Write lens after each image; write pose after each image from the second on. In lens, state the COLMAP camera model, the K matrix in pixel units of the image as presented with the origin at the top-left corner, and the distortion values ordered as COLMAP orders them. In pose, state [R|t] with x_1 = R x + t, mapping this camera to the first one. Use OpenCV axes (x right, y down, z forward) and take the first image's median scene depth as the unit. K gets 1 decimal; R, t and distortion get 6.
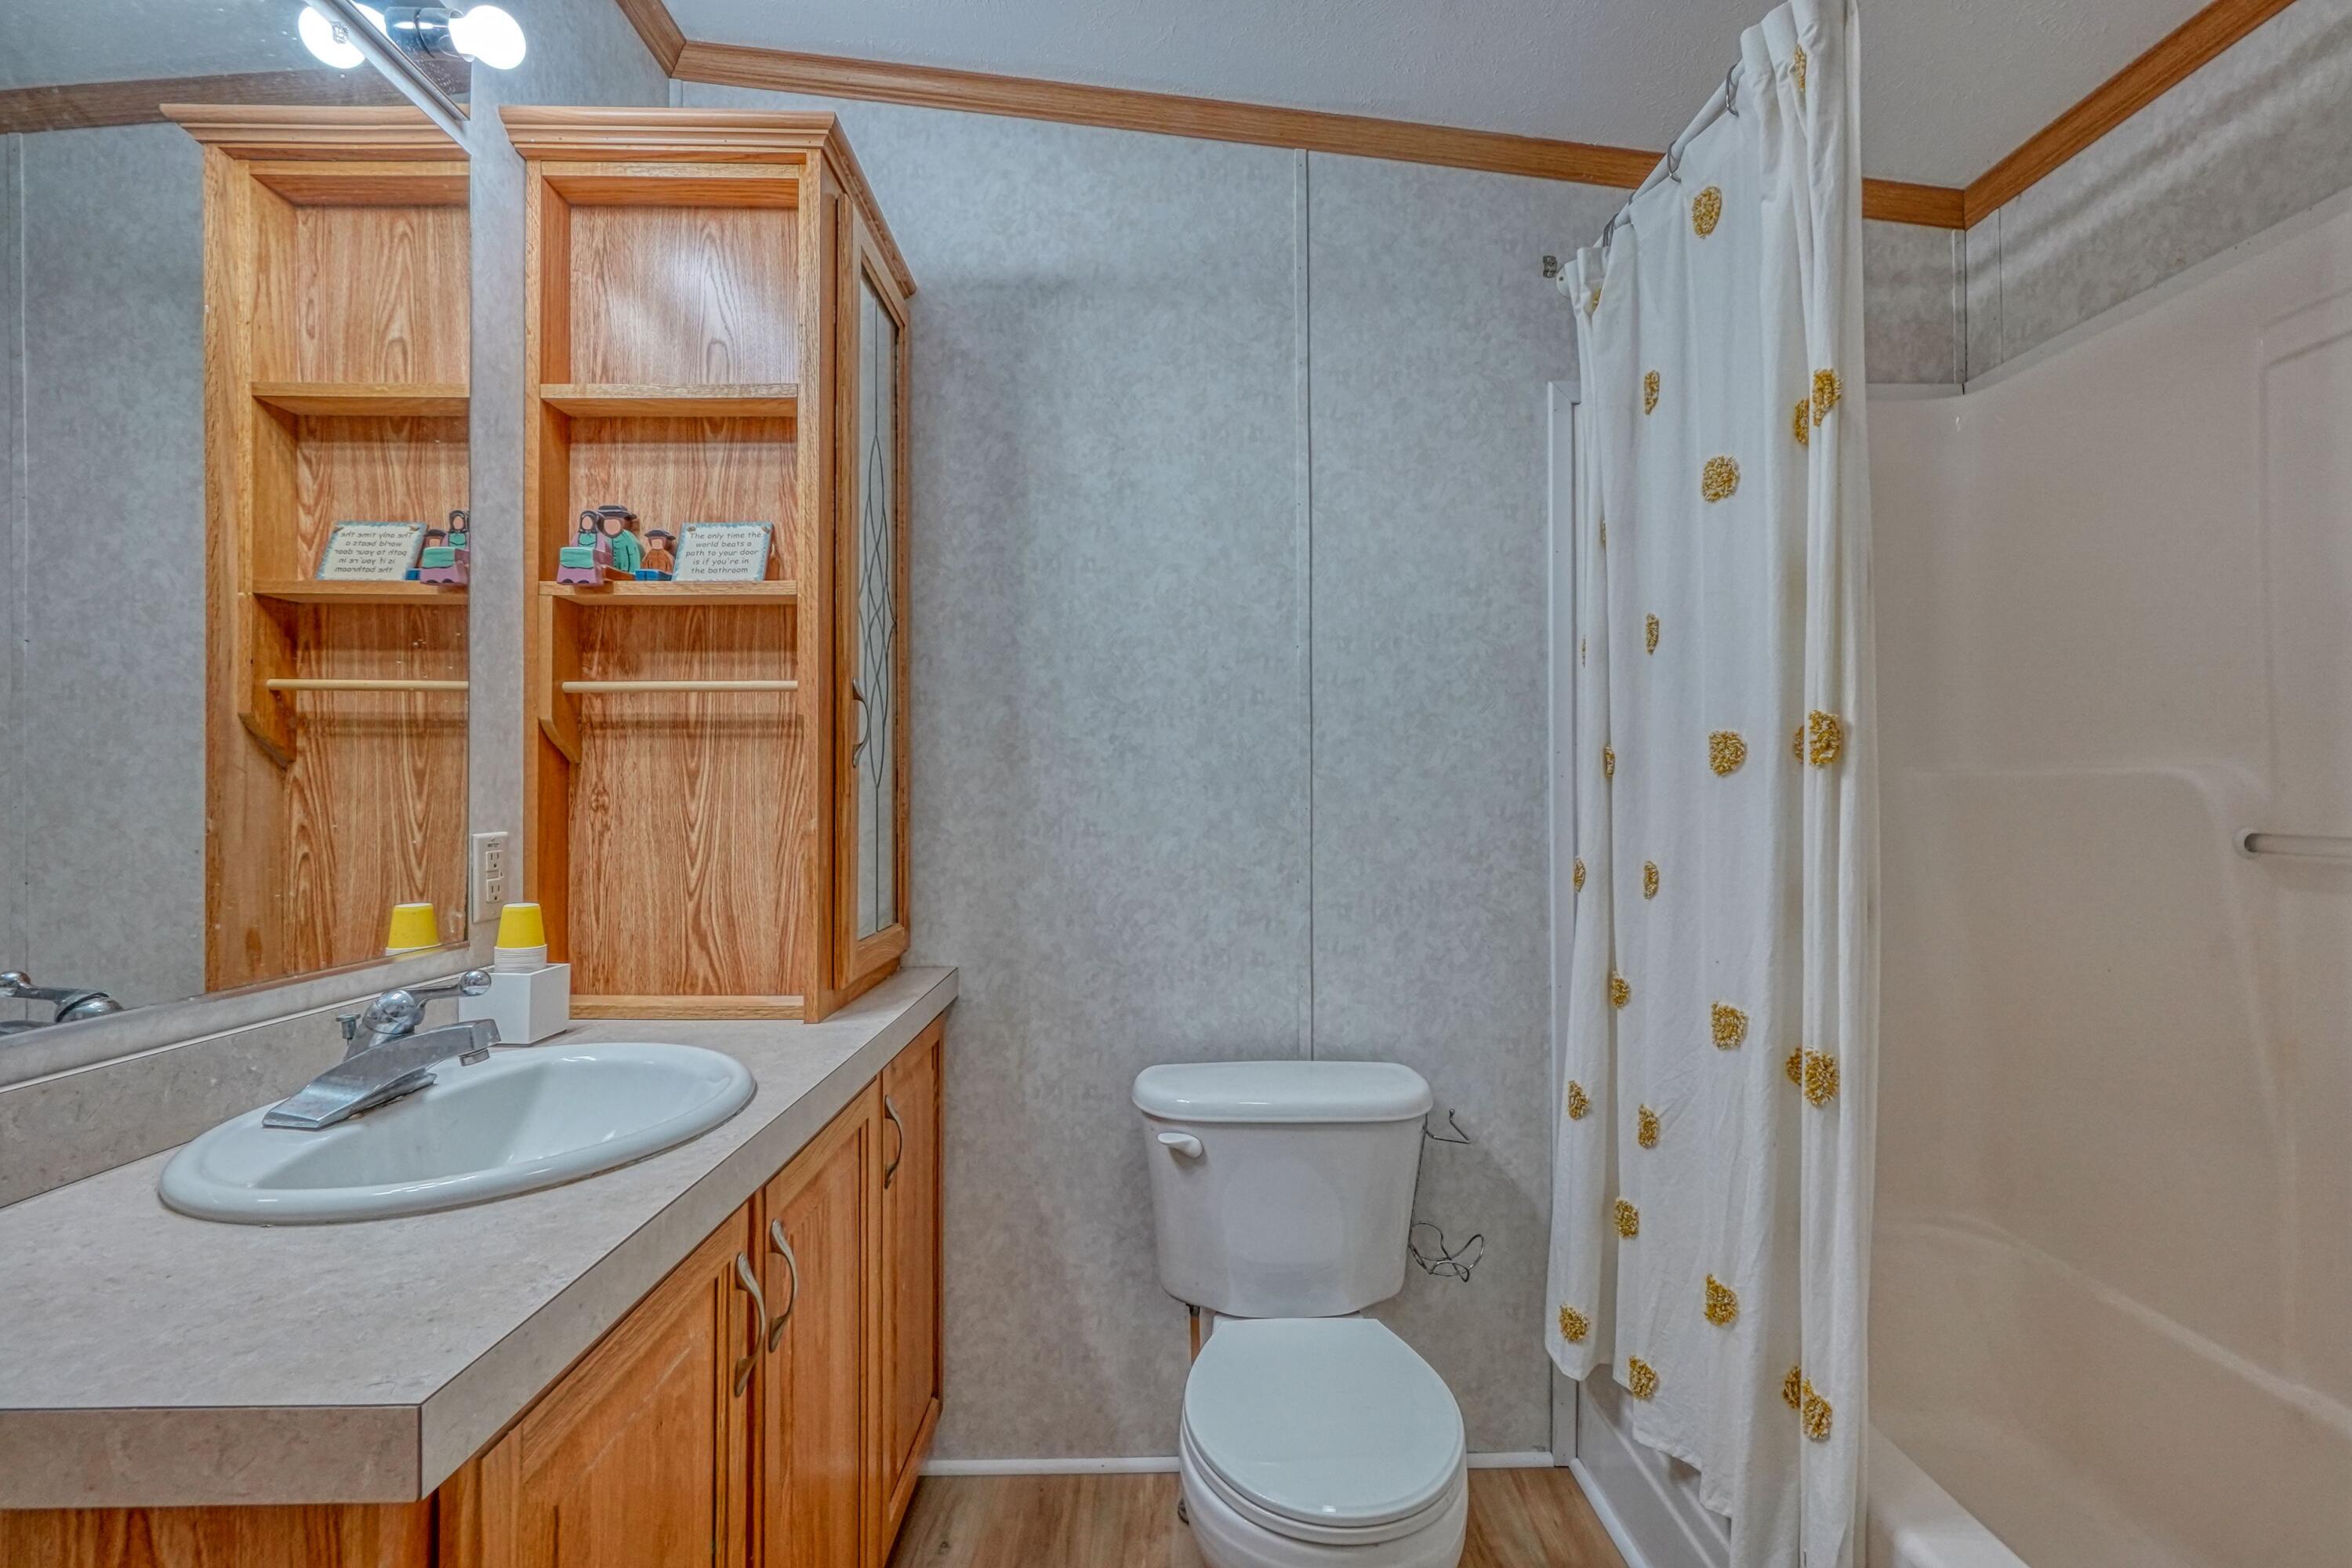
lens RADIAL K [[1059.4, 0, 1180.6], [0, 1059.4, 789.9], [0, 0, 1]] dist [-0.002985, 0.000044]
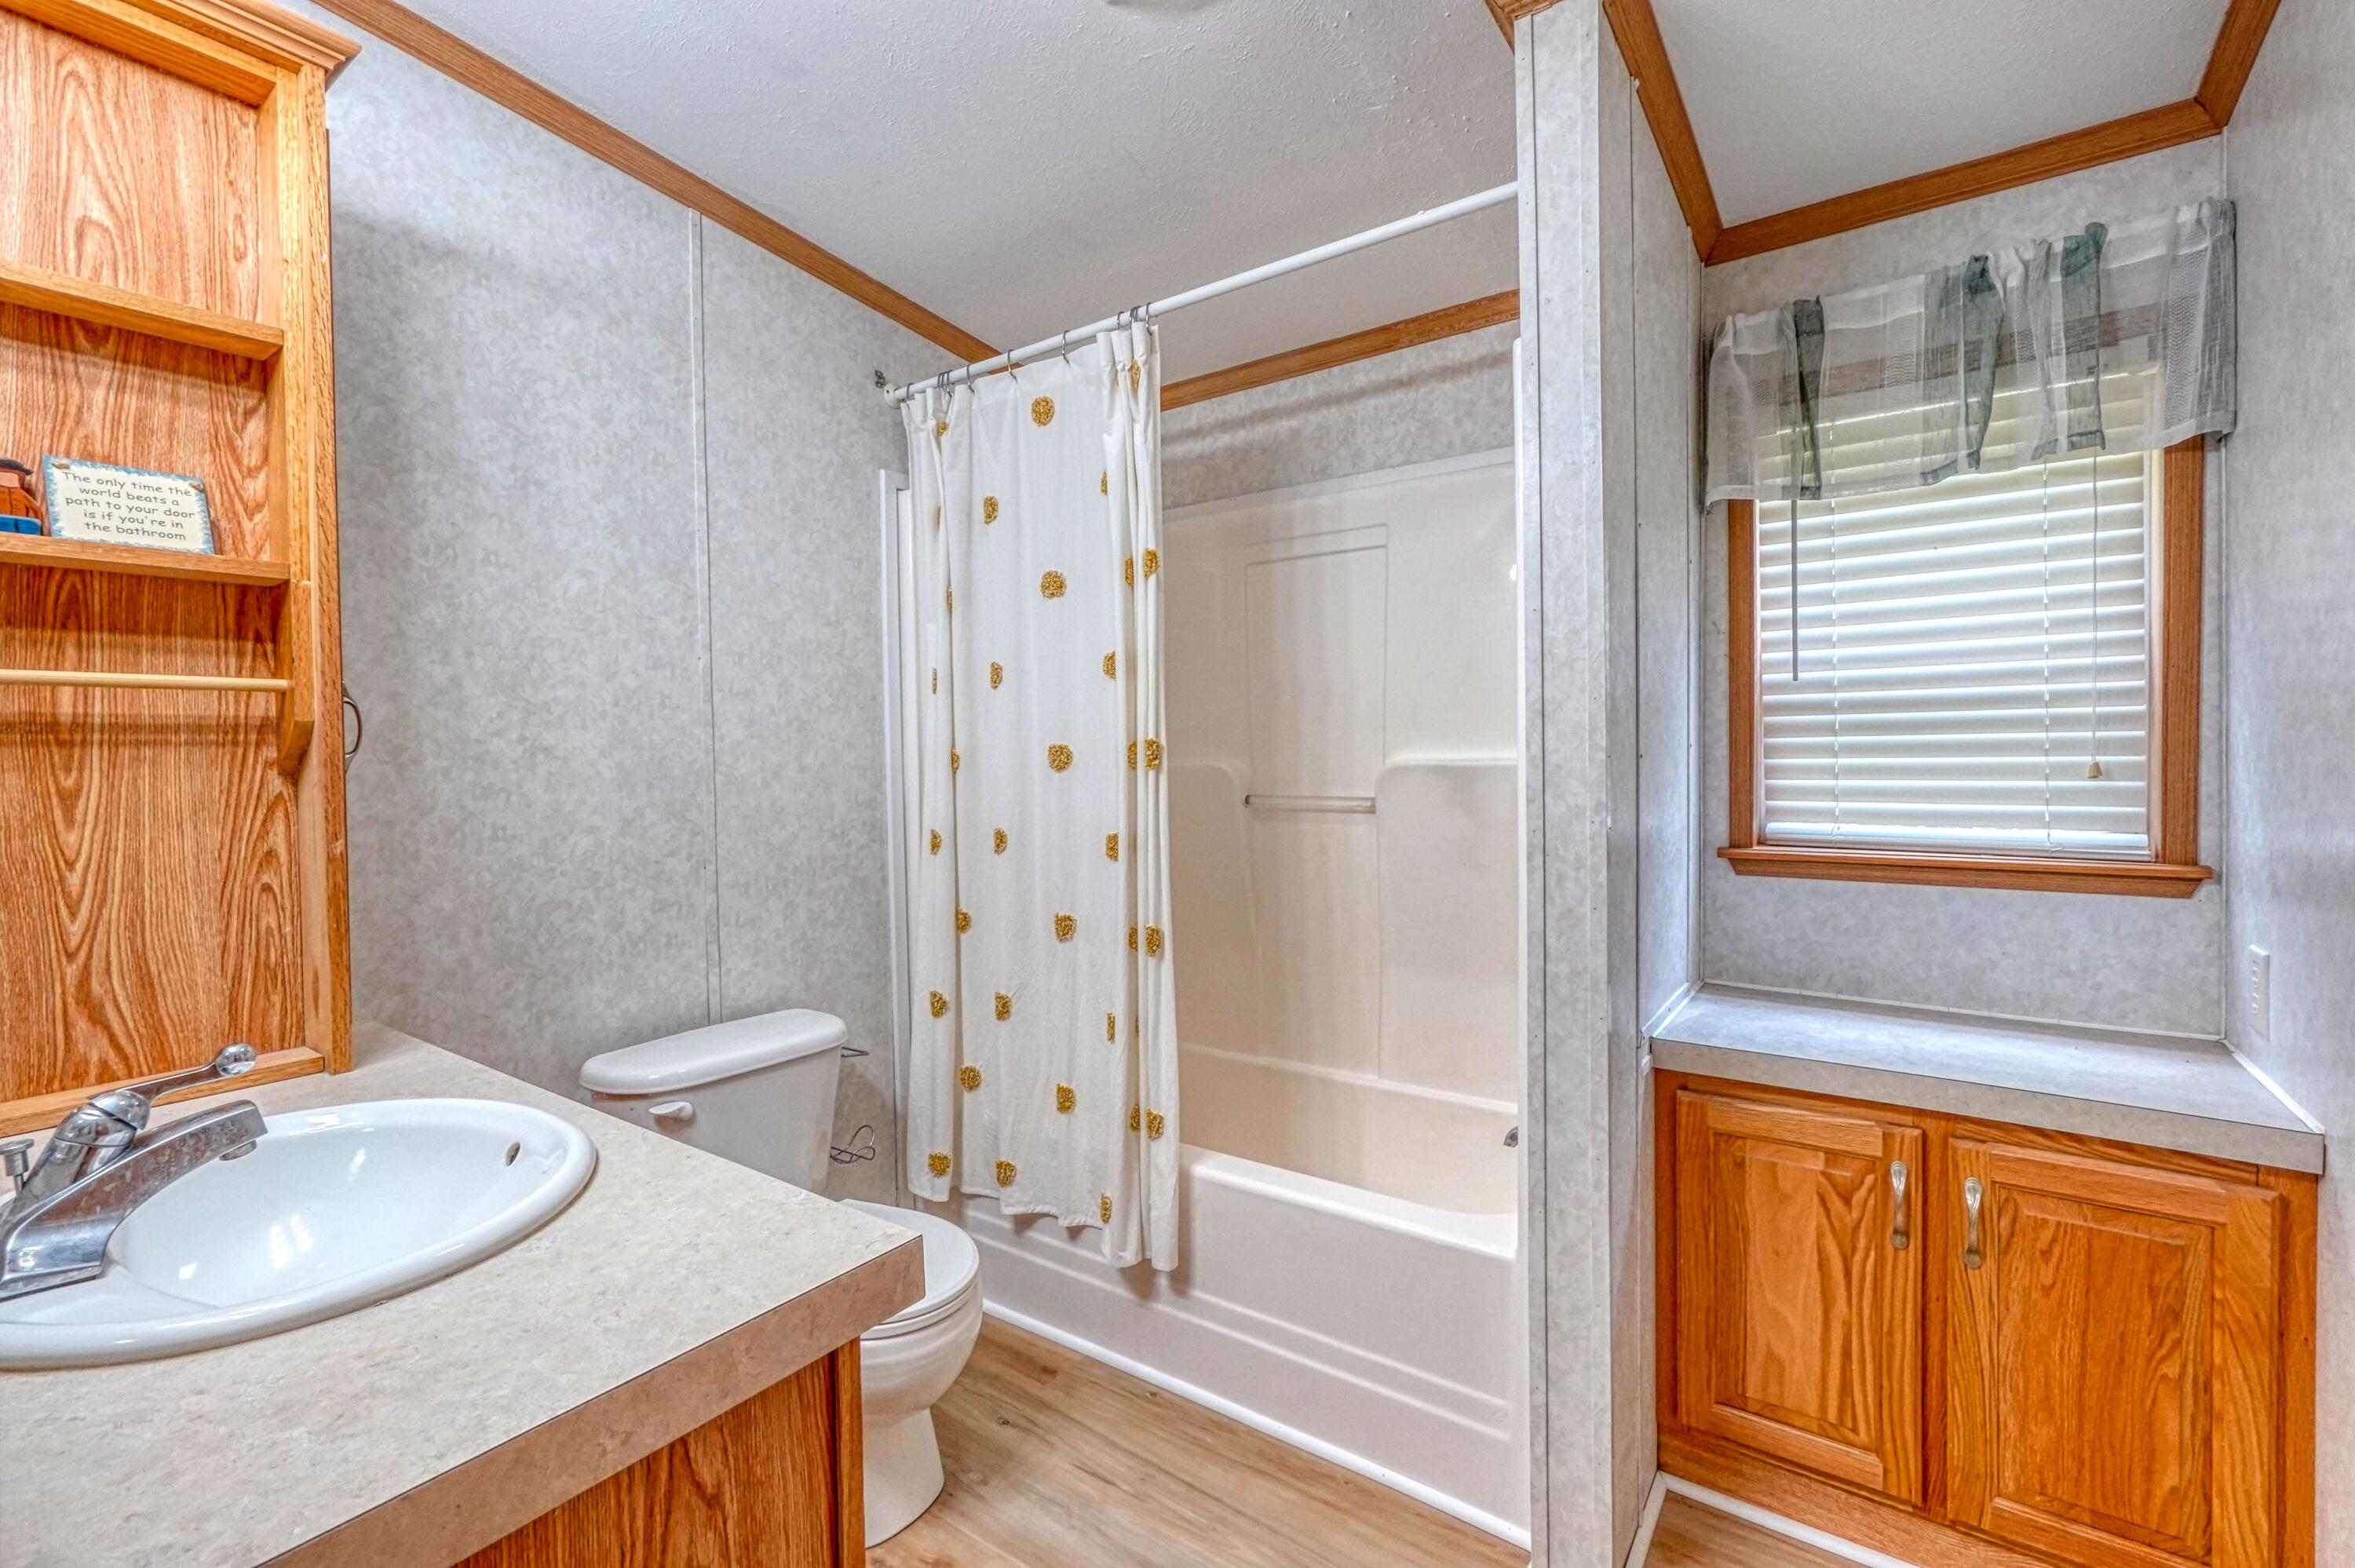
lens RADIAL K [[1016.2, 0, 1163.4], [0, 1016.2, 778.4], [0, 0, 1]] dist [-0.011312, 0.004431]
pose [[0.604260, -0.025387, 0.796383, -0.453031], [0.012903, 0.999673, 0.022077, -0.025842], [-0.796683, -0.003064, 0.604390, -0.038133]]
